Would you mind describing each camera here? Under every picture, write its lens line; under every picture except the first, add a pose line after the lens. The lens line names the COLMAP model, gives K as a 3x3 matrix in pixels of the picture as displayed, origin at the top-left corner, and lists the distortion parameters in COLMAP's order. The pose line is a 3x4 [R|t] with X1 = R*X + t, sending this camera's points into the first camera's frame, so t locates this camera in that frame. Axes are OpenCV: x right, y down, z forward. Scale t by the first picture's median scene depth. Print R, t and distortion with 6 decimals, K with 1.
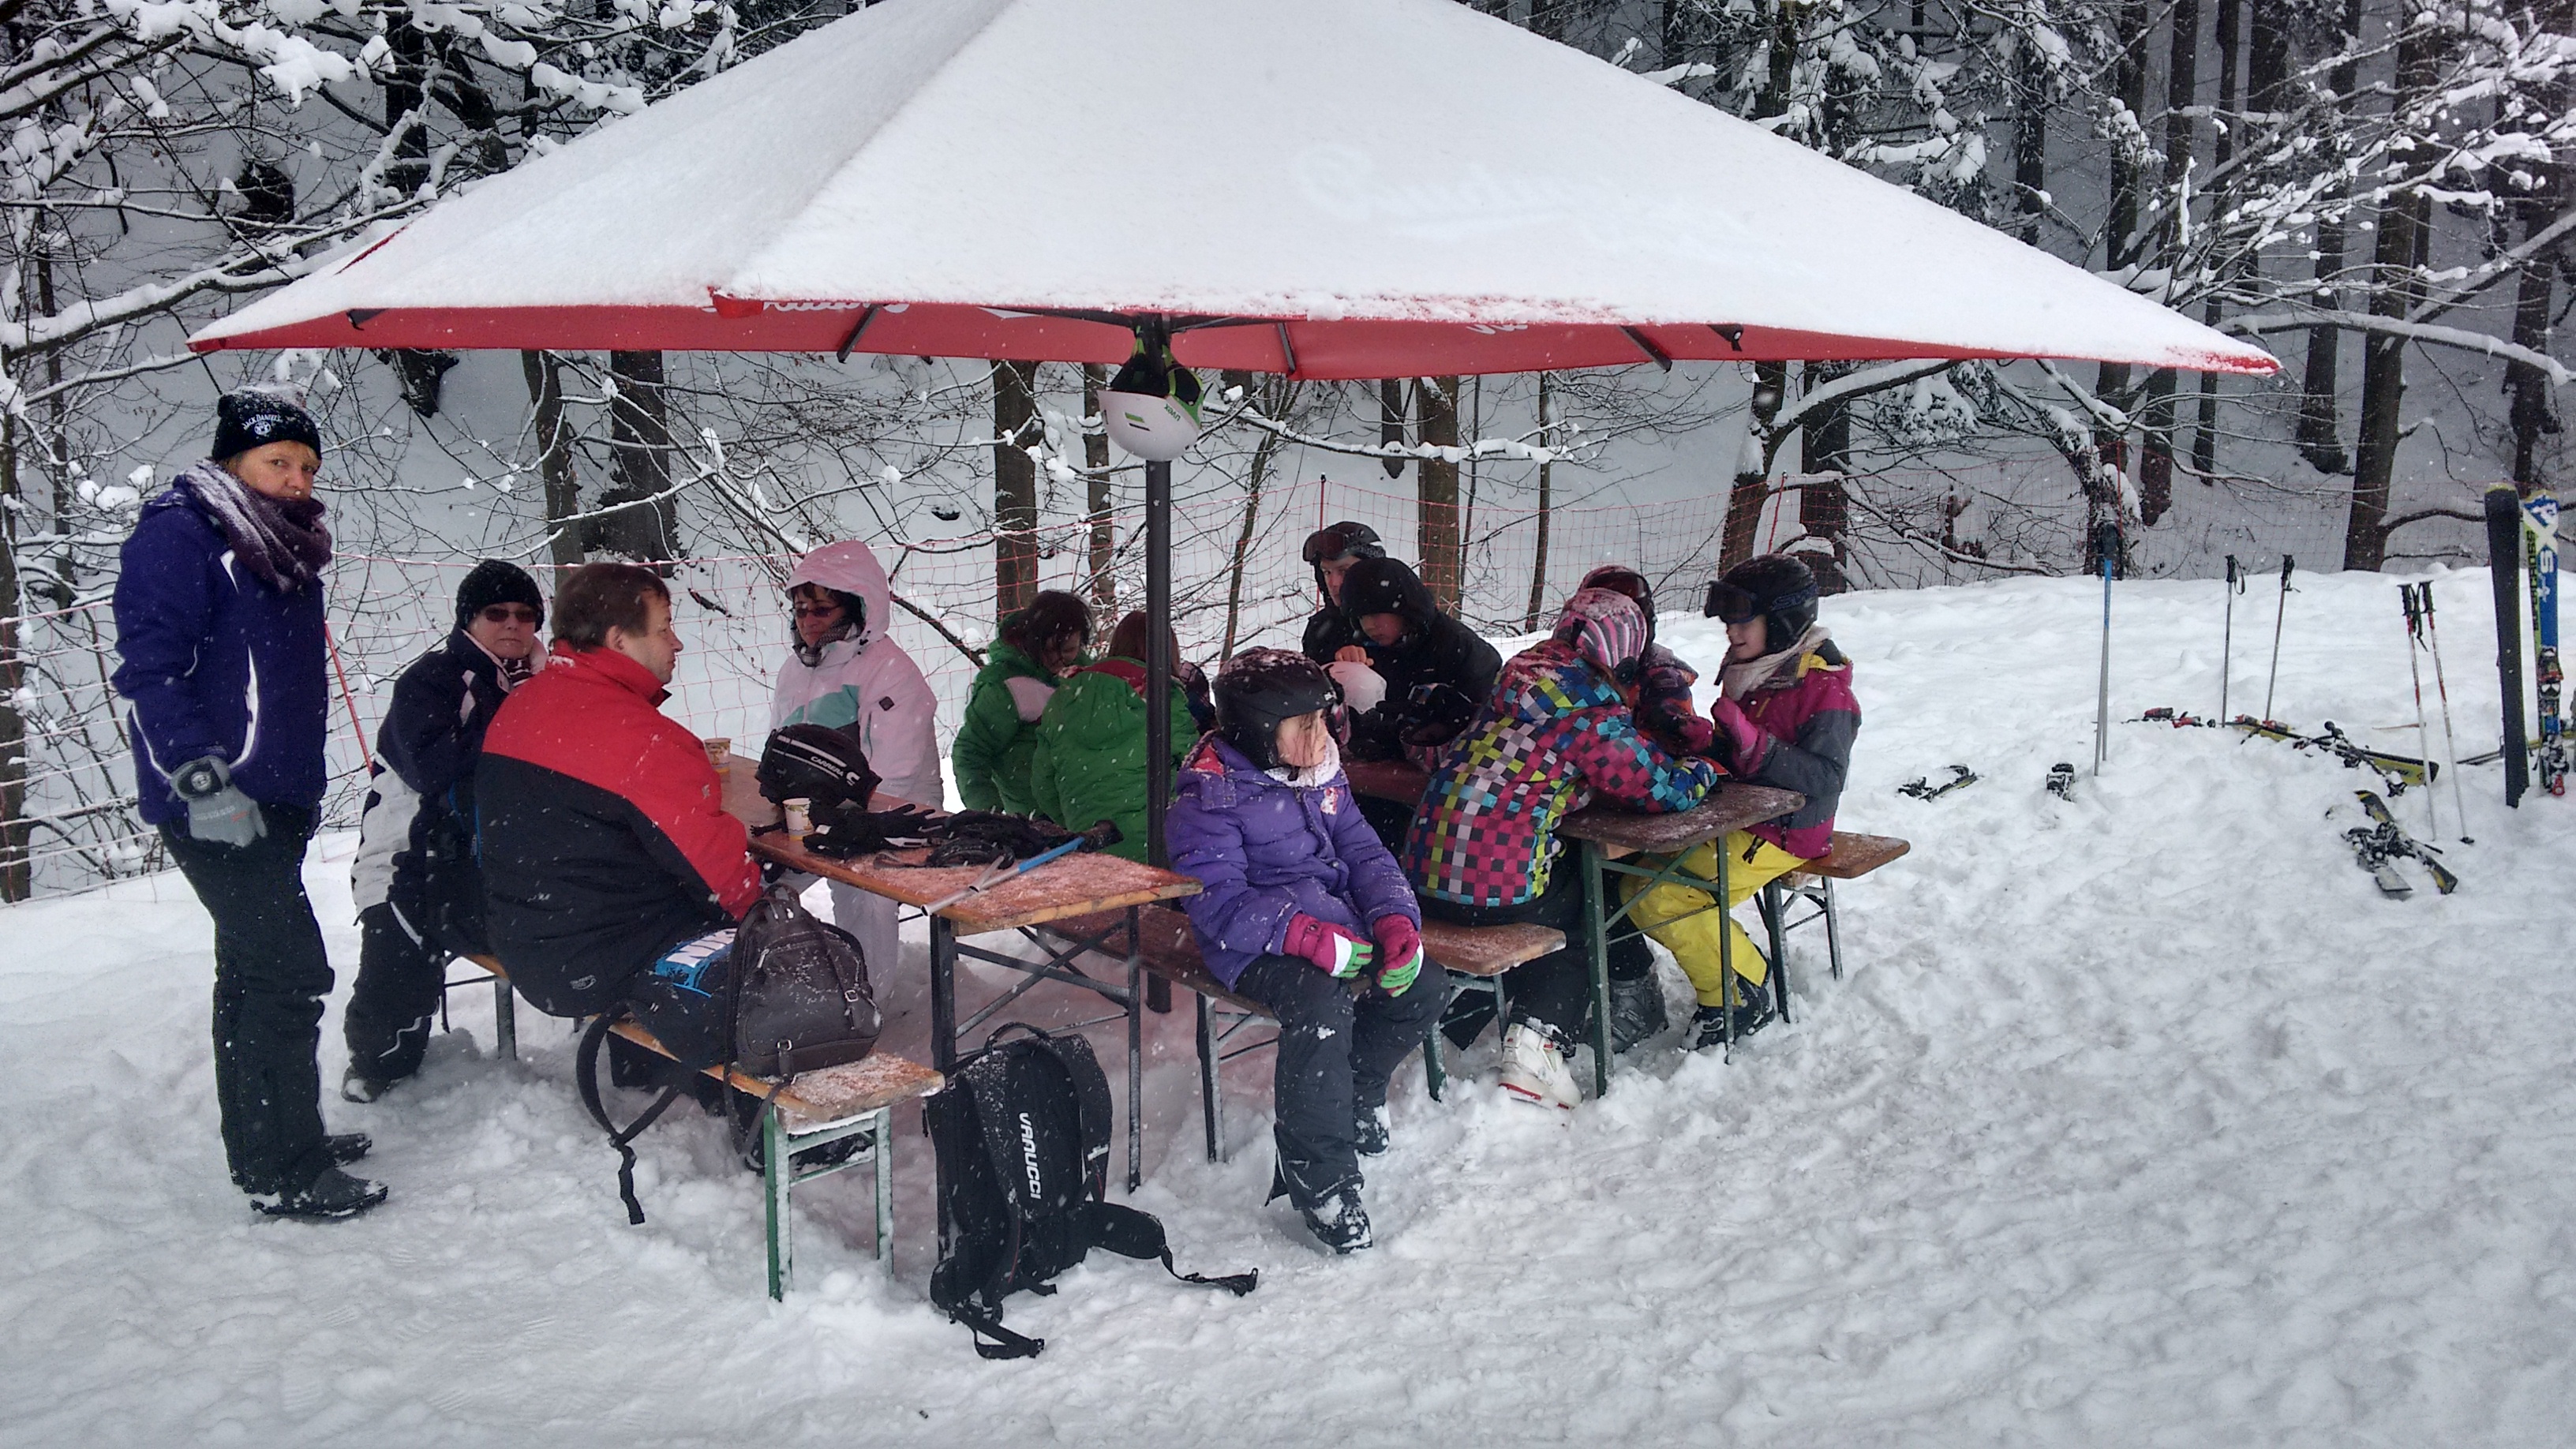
lens RADIAL K [[1992.5, 0, 1259.3], [0, 1992.5, 727.8], [0, 0, 1]] dist [0.100955, -0.143083]
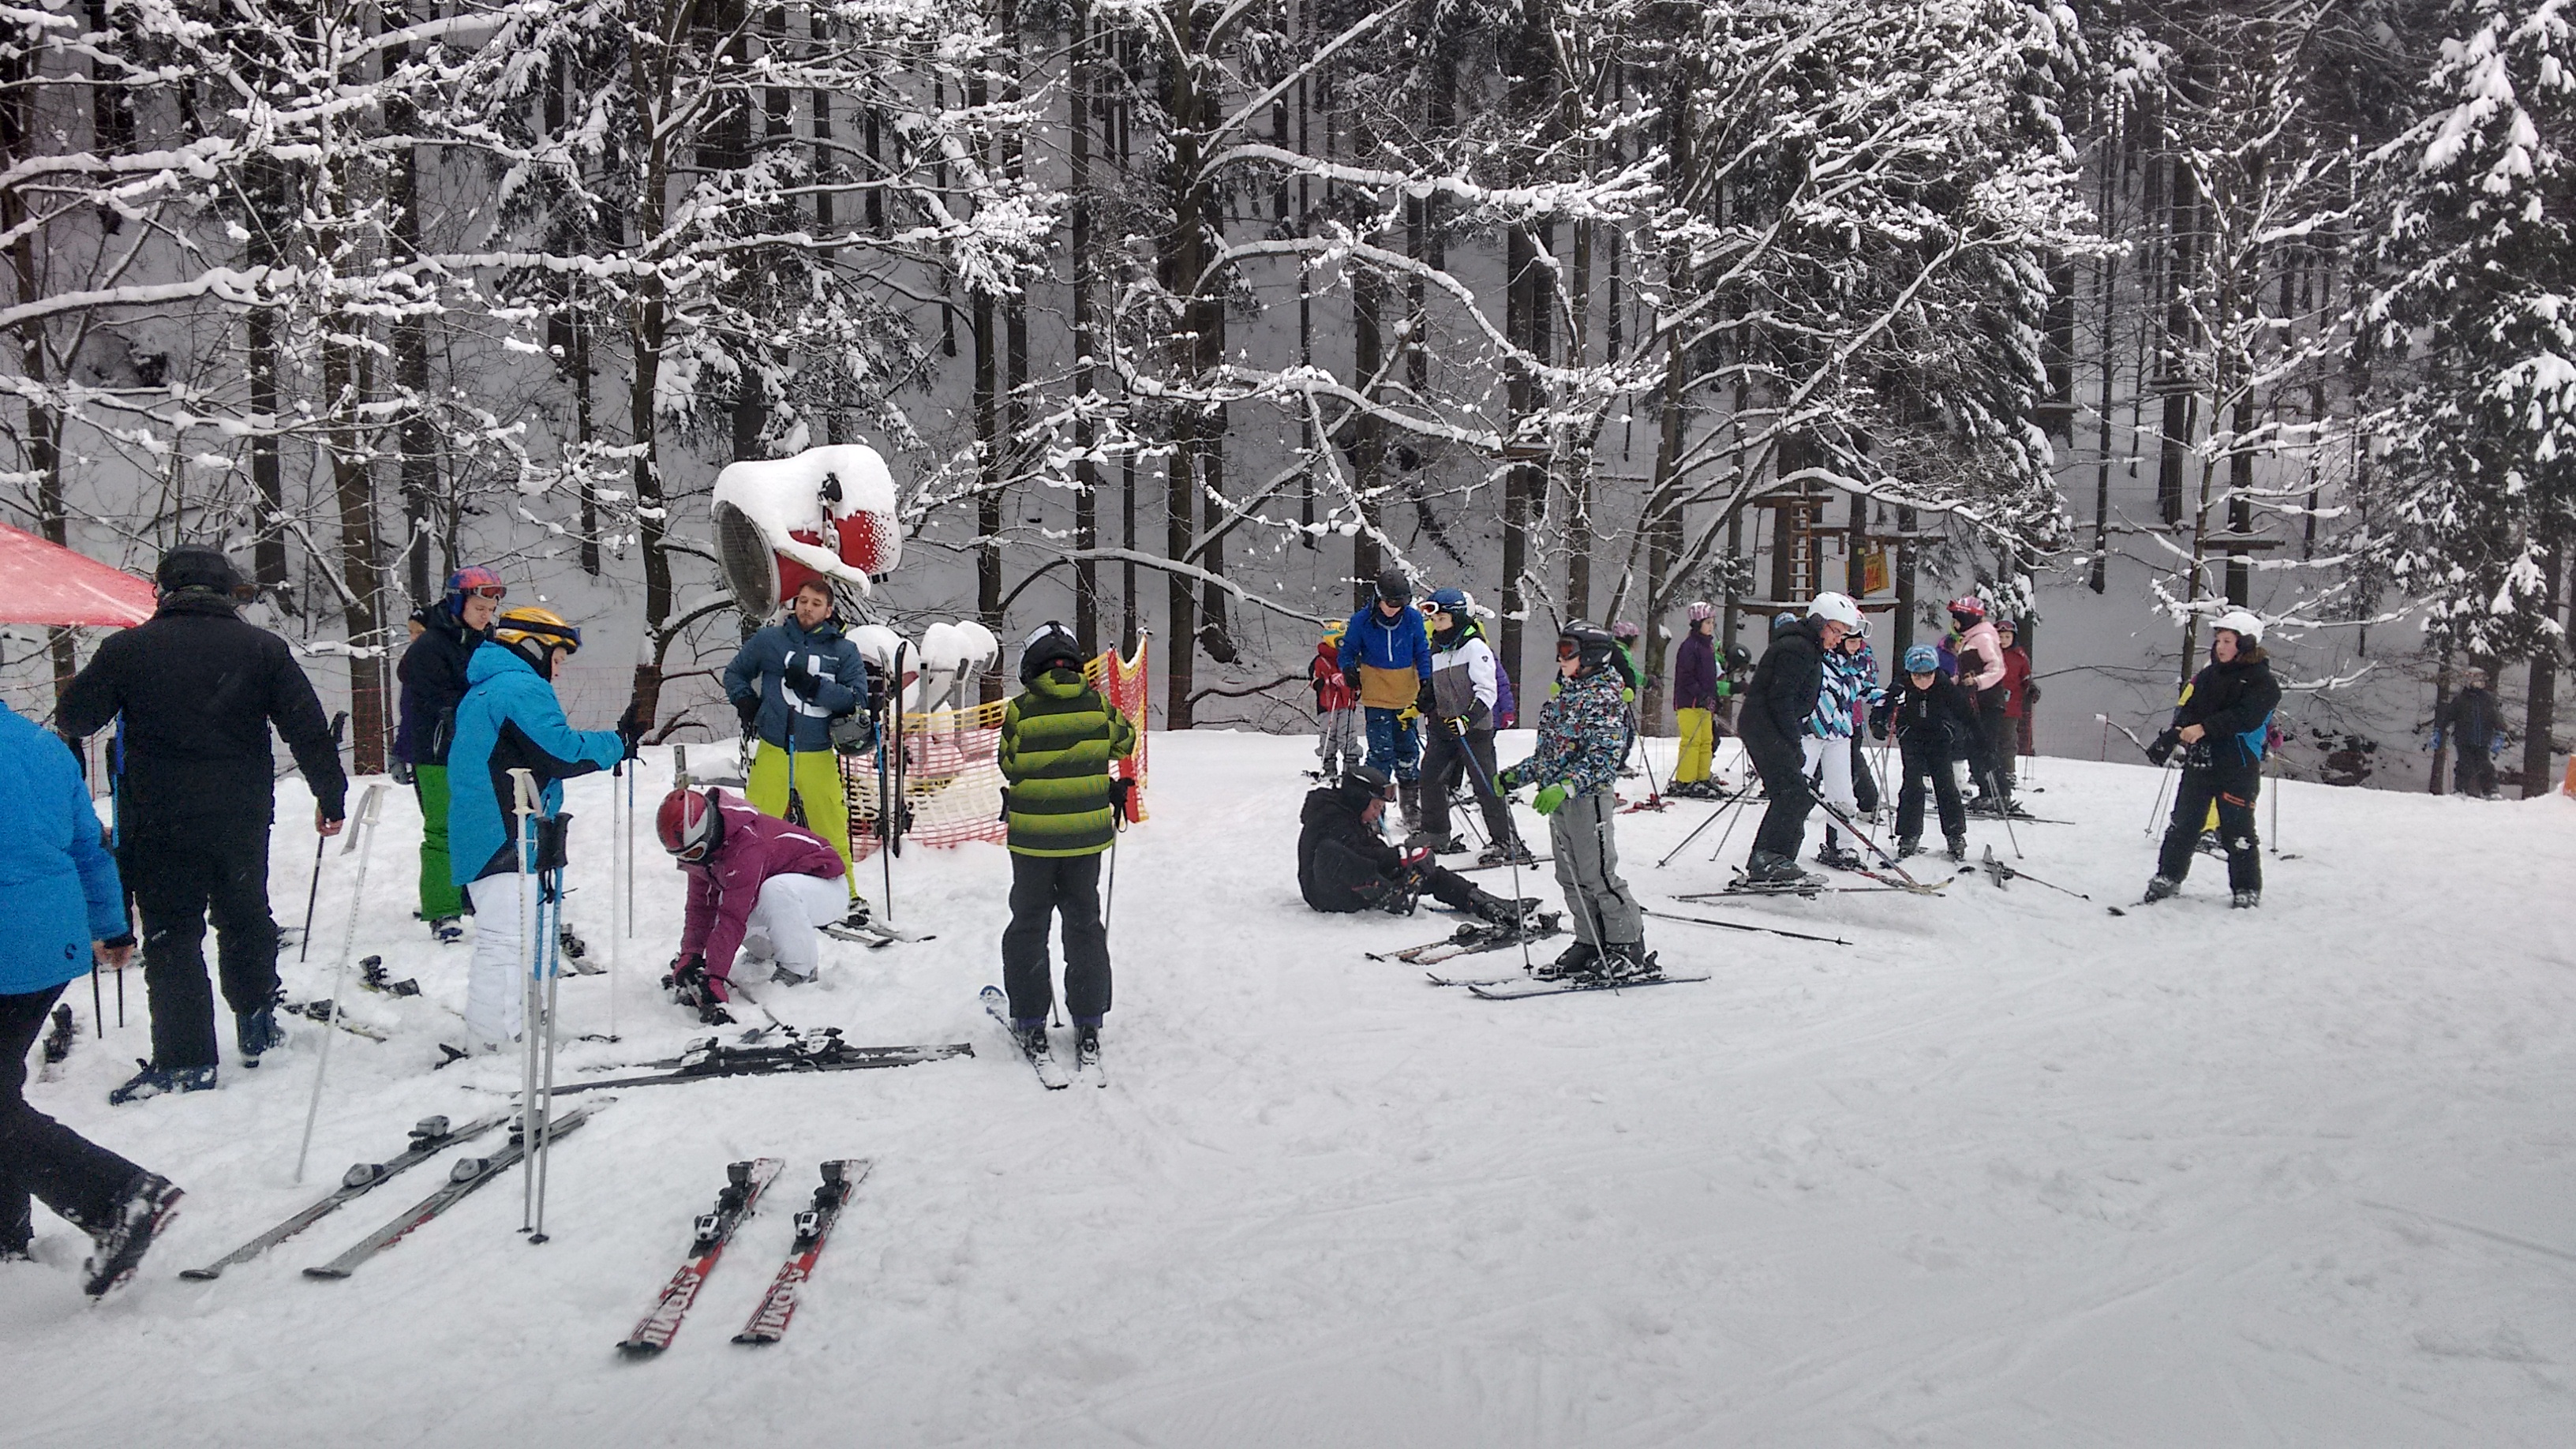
lens RADIAL K [[1992.5, 0, 1259.3], [0, 1992.5, 727.8], [0, 0, 1]] dist [0.100955, -0.143083]
pose [[0.940474, -0.018805, 0.339345, 0.175474], [0.050186, 0.995207, -0.083936, 0.044322], [-0.336140, 0.095970, 0.936910, -0.359520]]
